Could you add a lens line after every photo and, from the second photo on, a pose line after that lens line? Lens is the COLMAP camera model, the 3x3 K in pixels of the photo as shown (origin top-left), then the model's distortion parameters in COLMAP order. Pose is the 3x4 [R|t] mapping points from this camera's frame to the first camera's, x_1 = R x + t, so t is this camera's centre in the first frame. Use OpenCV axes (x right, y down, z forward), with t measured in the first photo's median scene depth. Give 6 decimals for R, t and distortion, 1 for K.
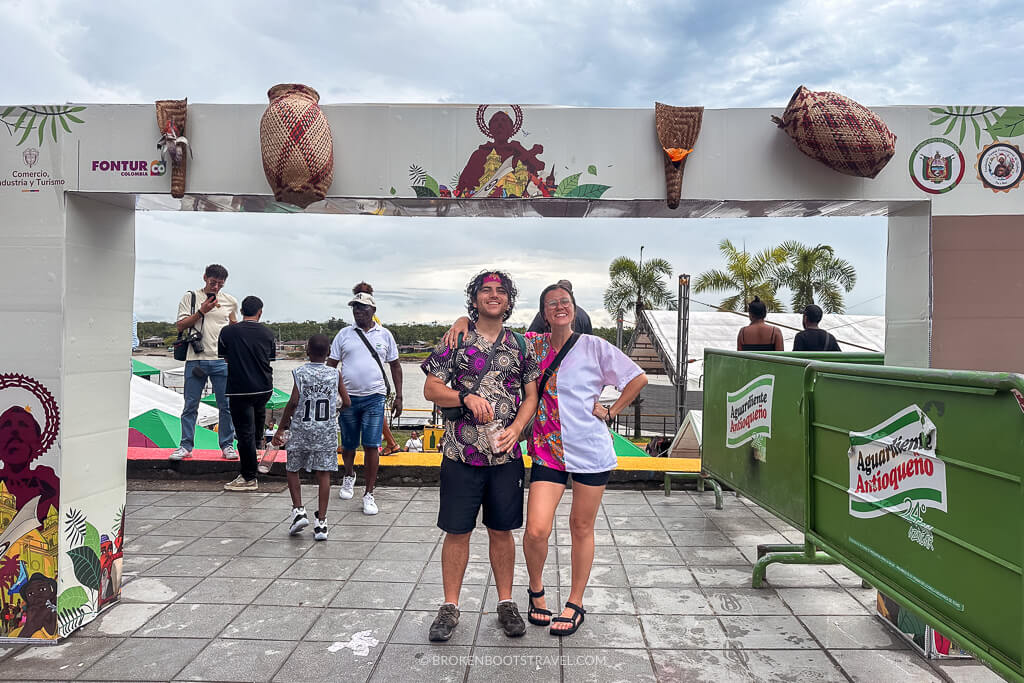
lens RADIAL K [[687.2, 0, 512.0], [0, 687.2, 341.5], [0, 0, 1]] dist [-0.007073, -0.003037]
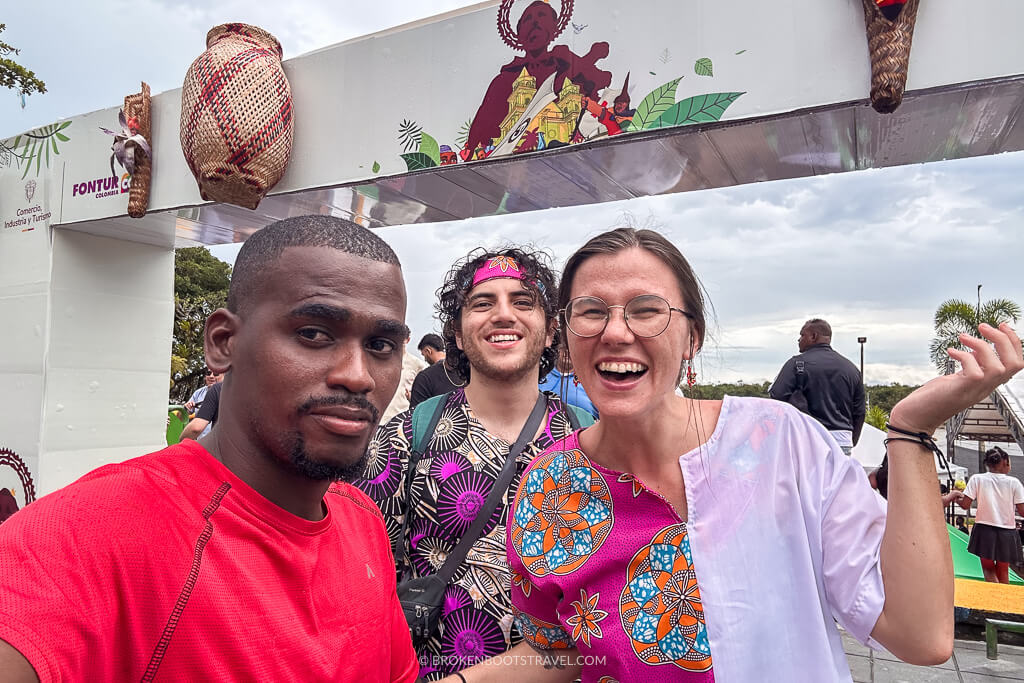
lens RADIAL K [[687.2, 0, 512.0], [0, 687.2, 341.5], [0, 0, 1]] dist [-0.007073, -0.003037]
pose [[0.912453, -0.035103, -0.407673, 0.182951], [-0.000048, 0.996304, -0.085896, -0.011507], [0.409181, 0.078395, 0.909079, 0.506763]]
